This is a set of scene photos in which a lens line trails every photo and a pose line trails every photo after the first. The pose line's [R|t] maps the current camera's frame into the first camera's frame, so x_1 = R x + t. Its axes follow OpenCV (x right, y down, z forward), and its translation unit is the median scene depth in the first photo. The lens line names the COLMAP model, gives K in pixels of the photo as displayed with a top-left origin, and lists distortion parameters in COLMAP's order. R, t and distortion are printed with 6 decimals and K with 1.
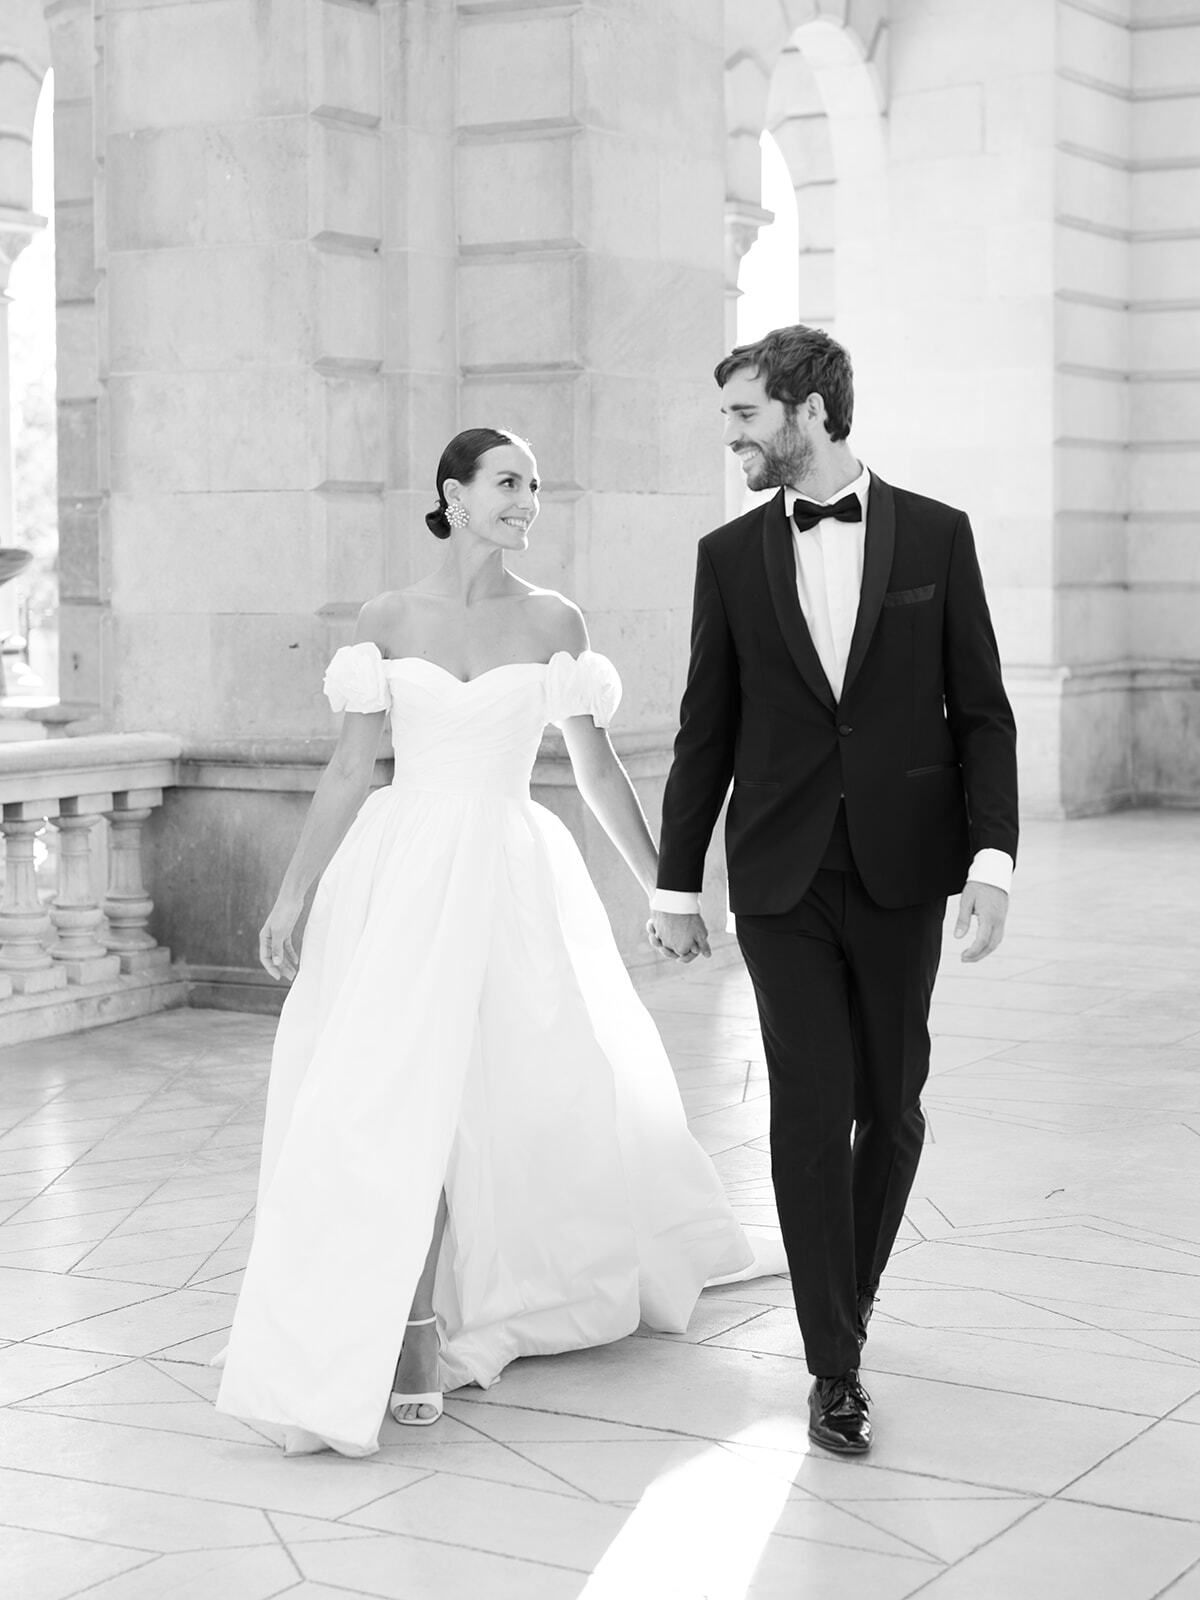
lens RADIAL K [[3072.9, 0, 616.7], [0, 3072.9, 769.1], [0, 0, 1]] dist [-0.039507, 0.000000]
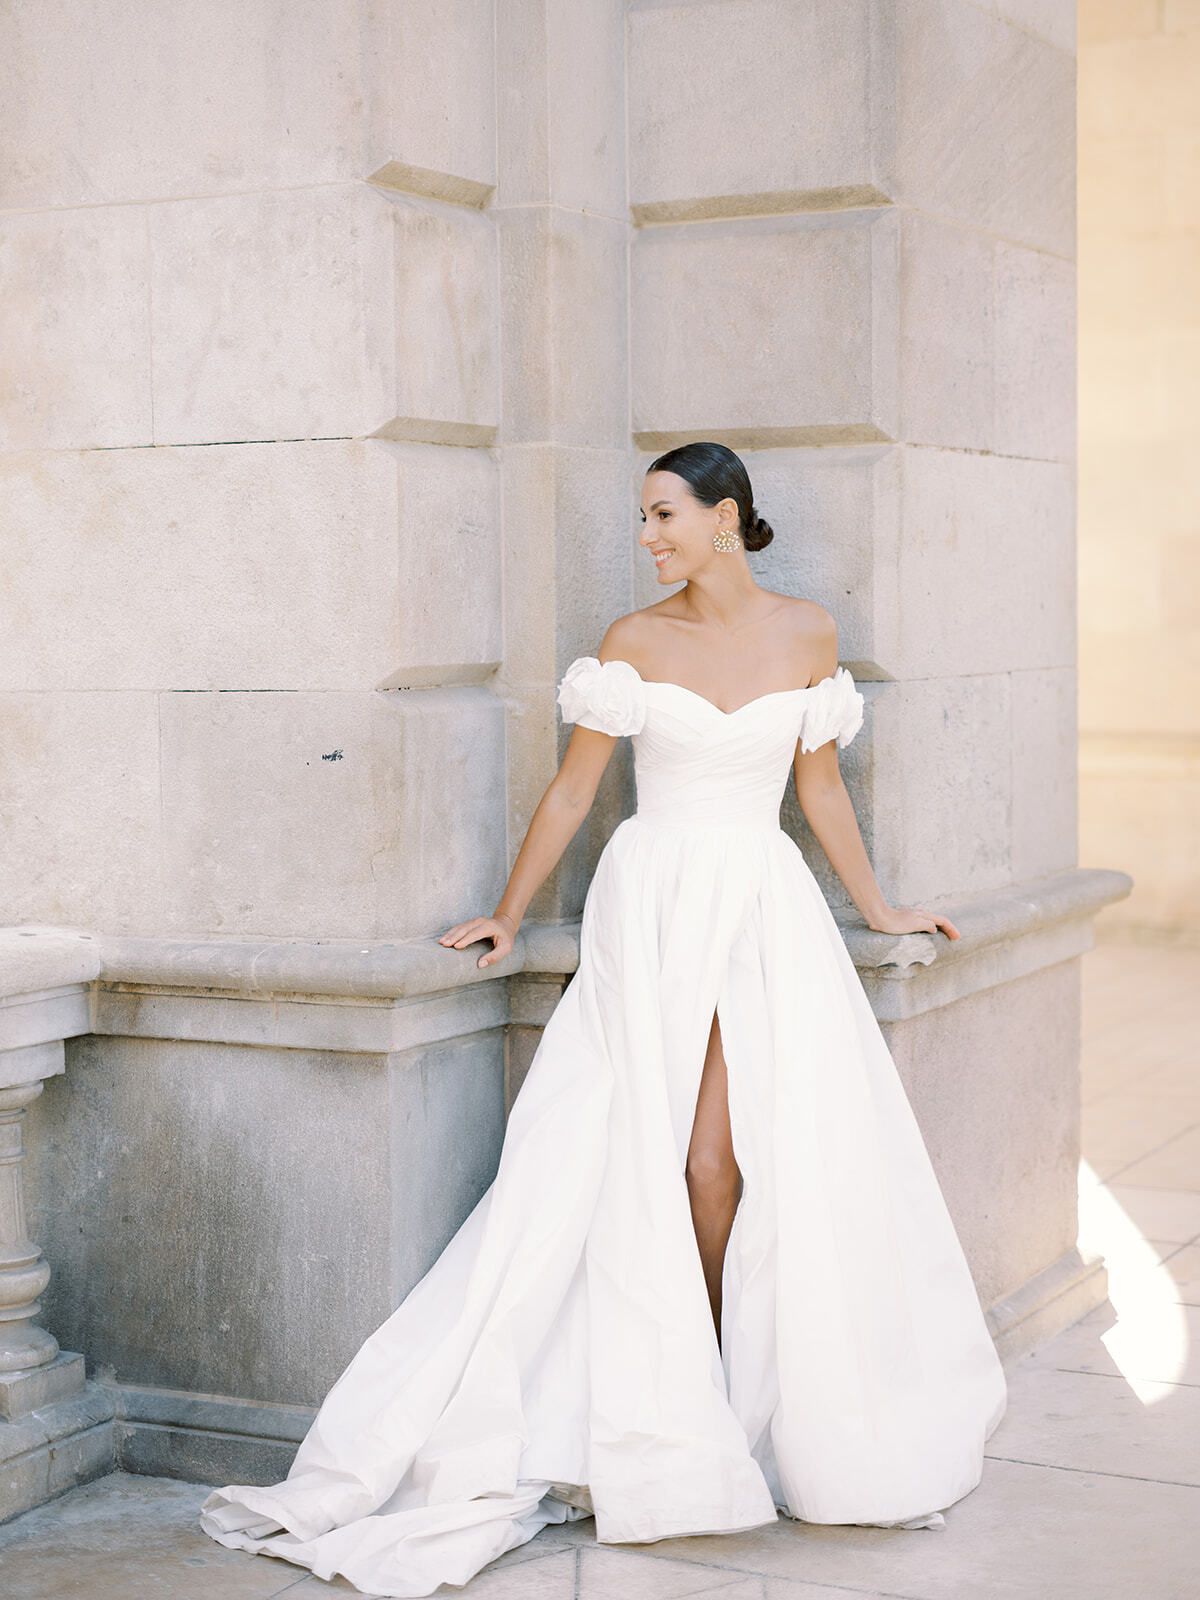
lens RADIAL K [[2922.9, 0, 559.3], [0, 2922.9, 835.5], [0, 0, 1]] dist [-0.032560, 0.000000]
pose [[0.999208, -0.011481, 0.038090, -0.085191], [0.011139, 0.999896, 0.009178, -0.030666], [-0.038191, -0.008747, 0.999232, 0.521372]]
